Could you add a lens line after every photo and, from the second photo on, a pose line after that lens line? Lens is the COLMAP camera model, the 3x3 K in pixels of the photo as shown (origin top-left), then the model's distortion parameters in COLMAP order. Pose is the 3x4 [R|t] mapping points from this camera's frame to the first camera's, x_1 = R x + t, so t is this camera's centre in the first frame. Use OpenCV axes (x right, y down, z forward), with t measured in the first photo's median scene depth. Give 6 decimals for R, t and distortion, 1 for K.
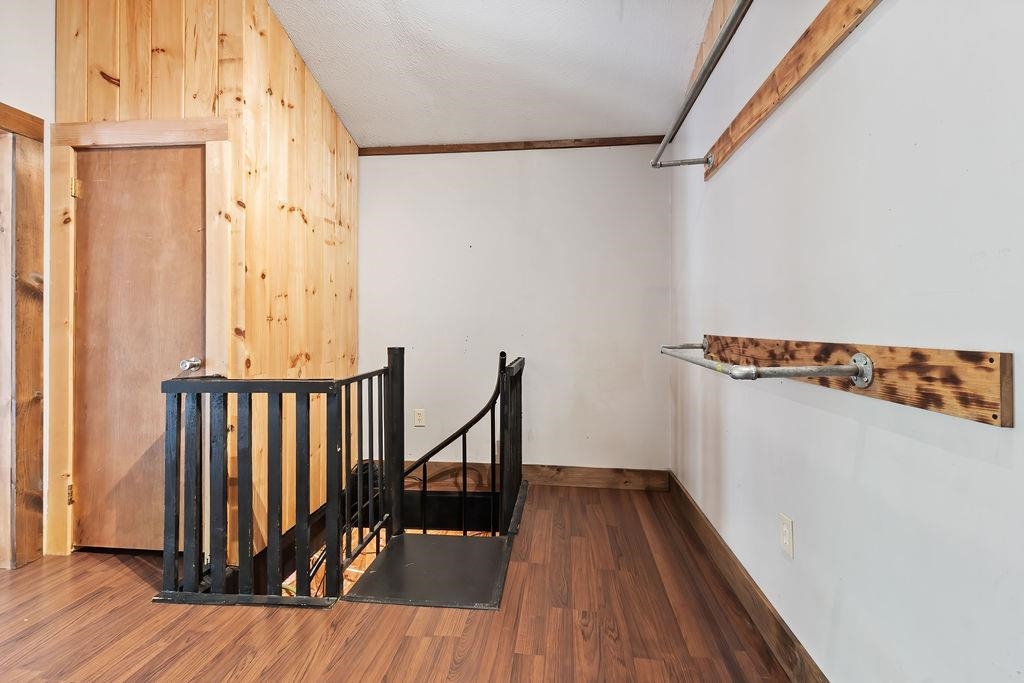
lens RADIAL K [[480.0, 0, 512.9], [0, 480.0, 323.3], [0, 0, 1]] dist [0.000262, -0.000025]
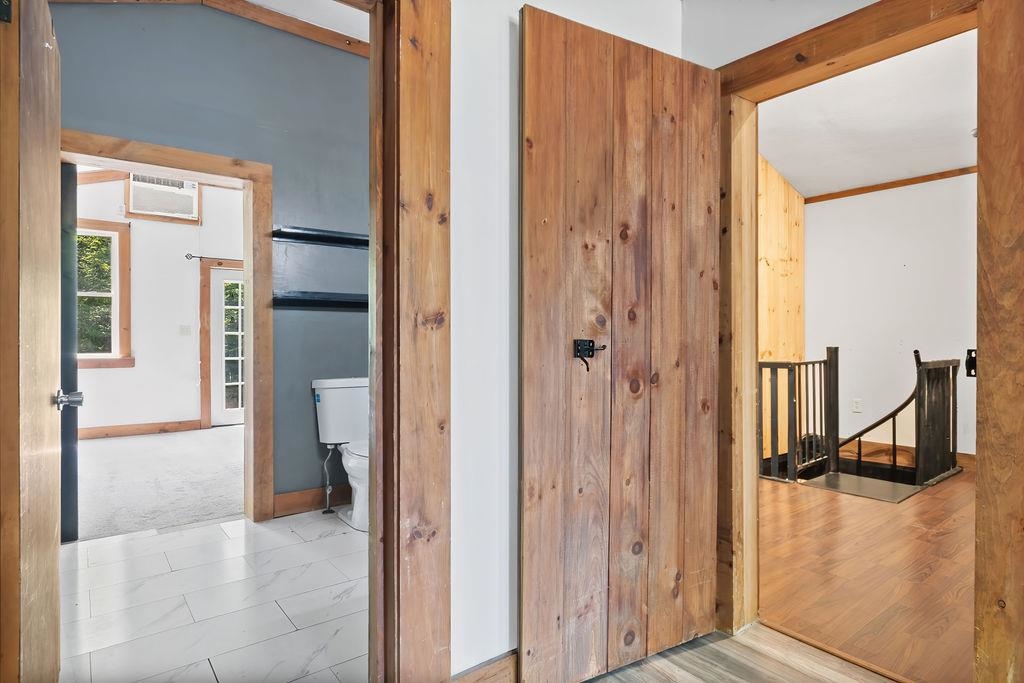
lens RADIAL K [[558.0, 0, 512.0], [0, 558.0, 341.5], [0, 0, 1]] dist [-0.057275, -0.000466]
pose [[0.695868, -0.001157, -0.718169, 0.226901], [0.002006, 0.999998, 0.000333, 0.025431], [0.718167, -0.001672, 0.695869, -0.714046]]
